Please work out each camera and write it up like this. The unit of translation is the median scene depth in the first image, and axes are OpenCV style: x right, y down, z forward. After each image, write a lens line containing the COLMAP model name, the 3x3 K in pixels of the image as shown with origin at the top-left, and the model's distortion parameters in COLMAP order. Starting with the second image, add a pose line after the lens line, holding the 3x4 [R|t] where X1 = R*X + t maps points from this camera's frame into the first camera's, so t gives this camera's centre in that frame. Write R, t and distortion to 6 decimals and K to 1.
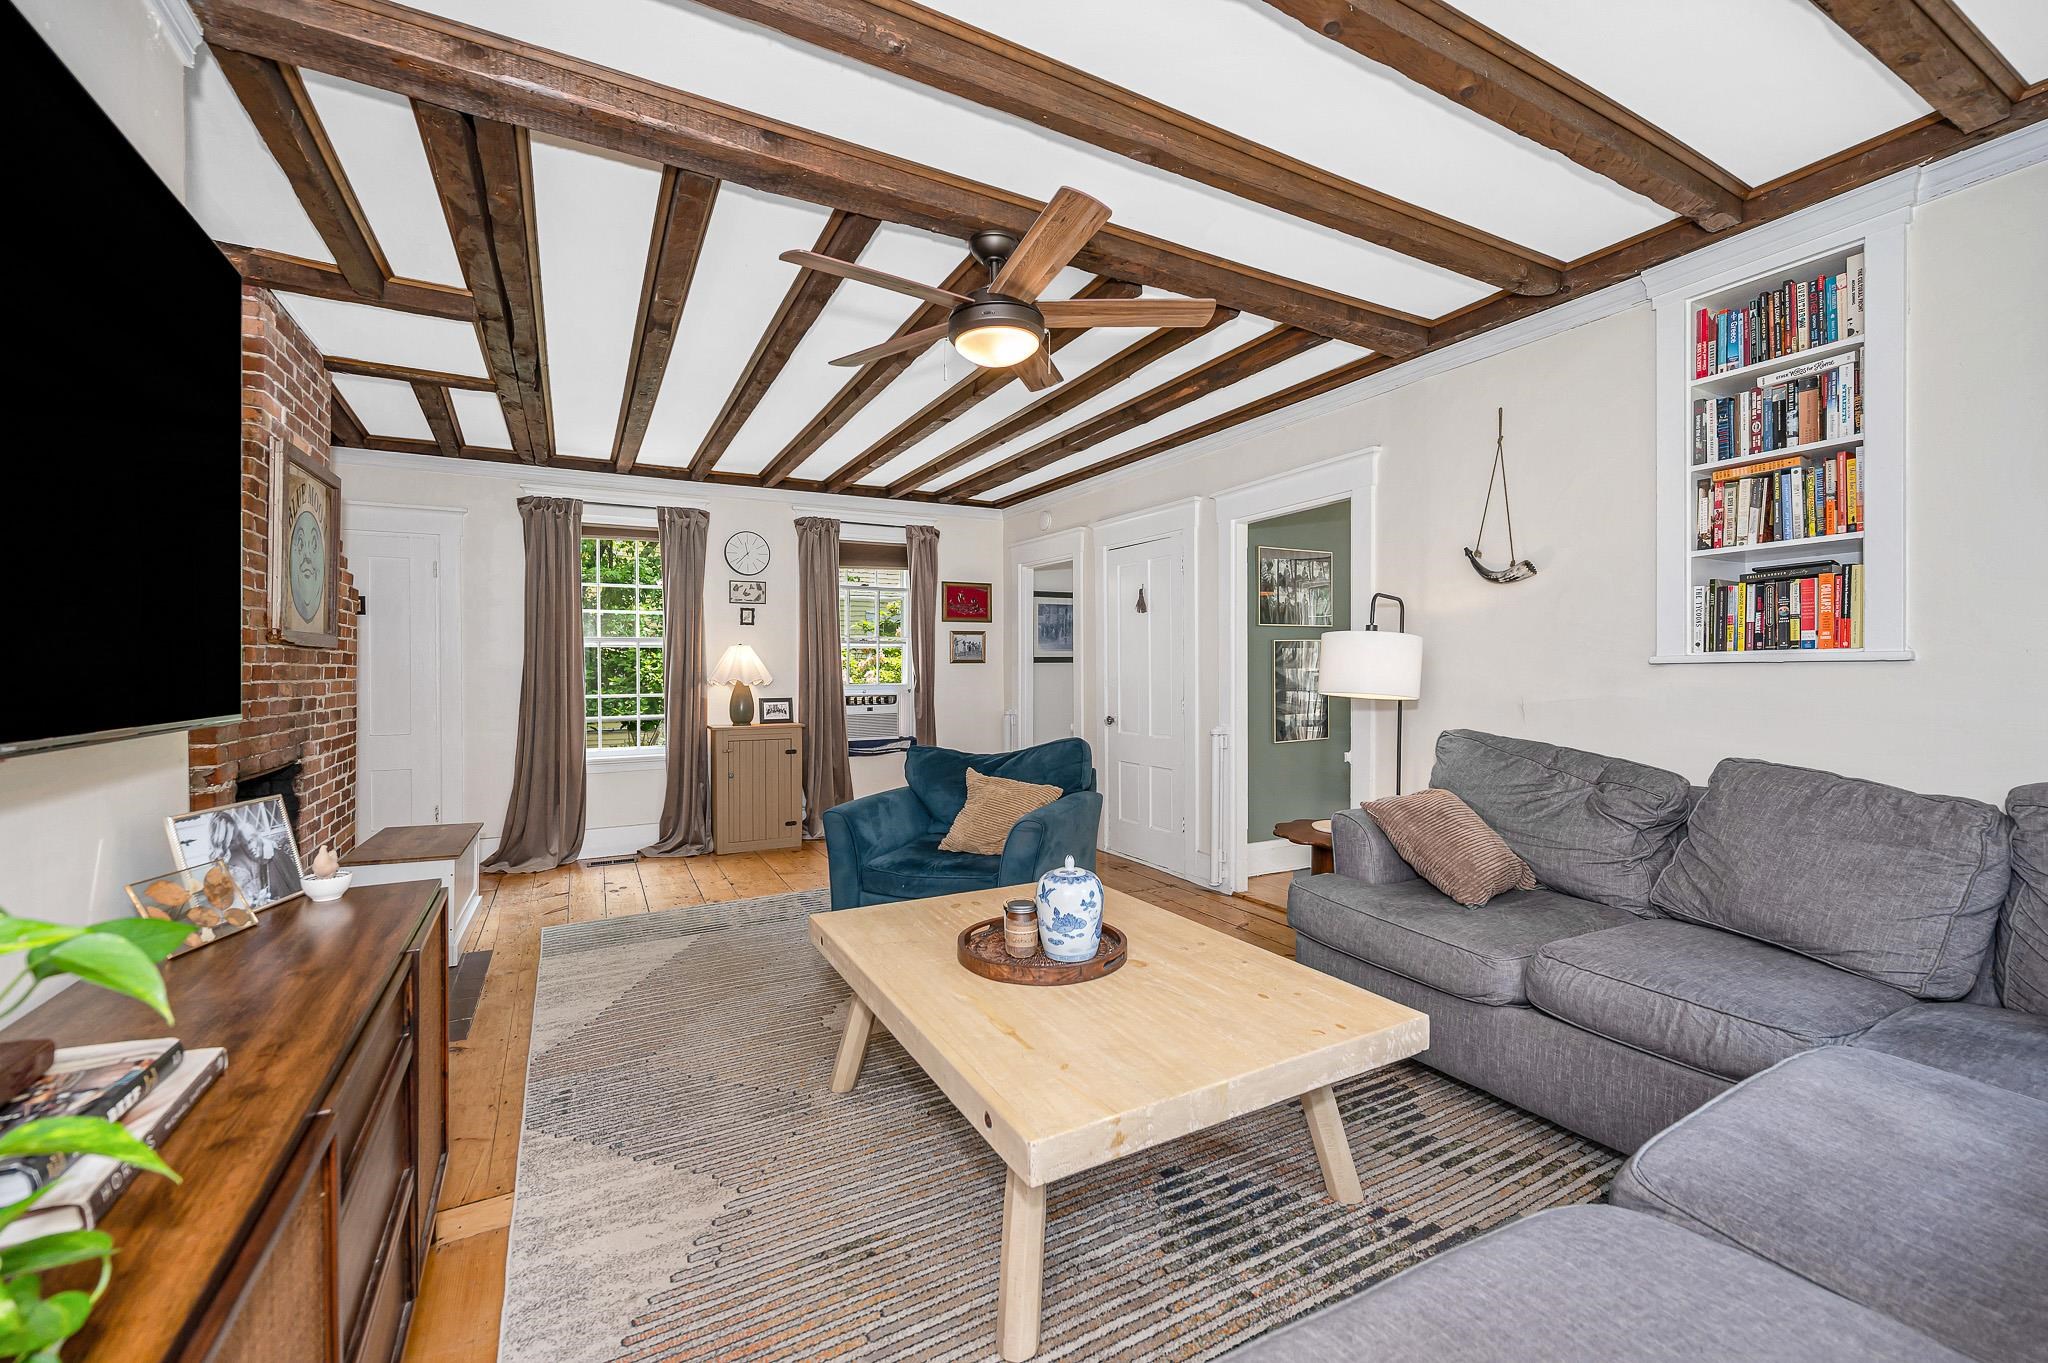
lens RADIAL K [[838.8, 0, 1028.0], [0, 838.8, 670.3], [0, 0, 1]] dist [-0.005595, 0.000033]
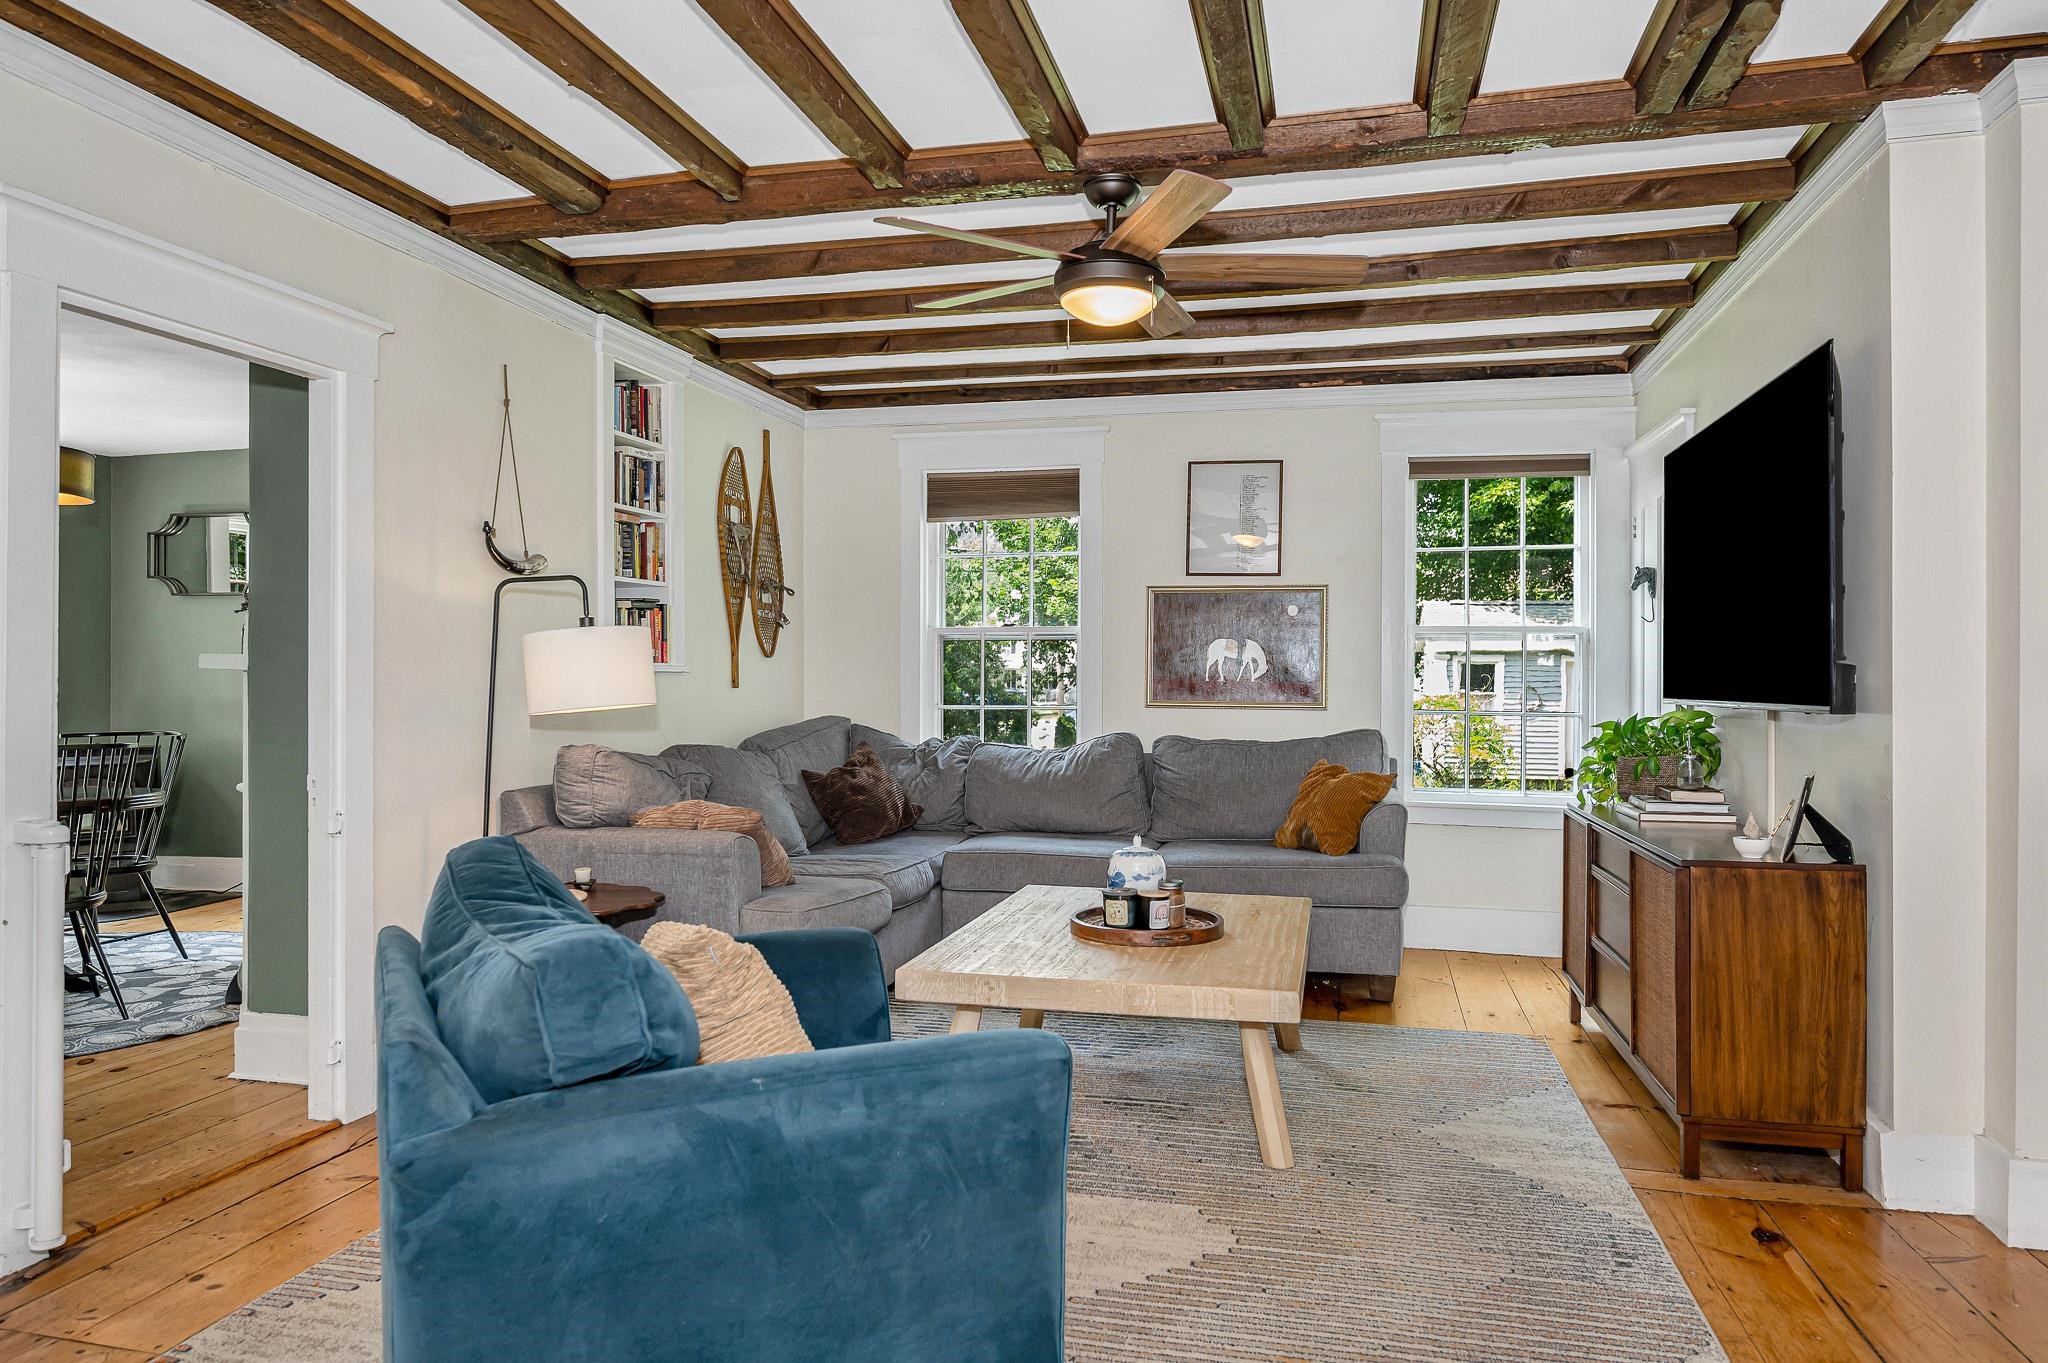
lens RADIAL K [[1258.5, 0, 1028.2], [0, 1258.5, 680.8], [0, 0, 1]] dist [-0.010094, -0.001659]
pose [[-0.734962, 0.006500, 0.678078, -0.903049], [0.007357, 0.999972, -0.001612, 0.011124], [-0.678069, 0.003803, -0.734989, 2.112549]]
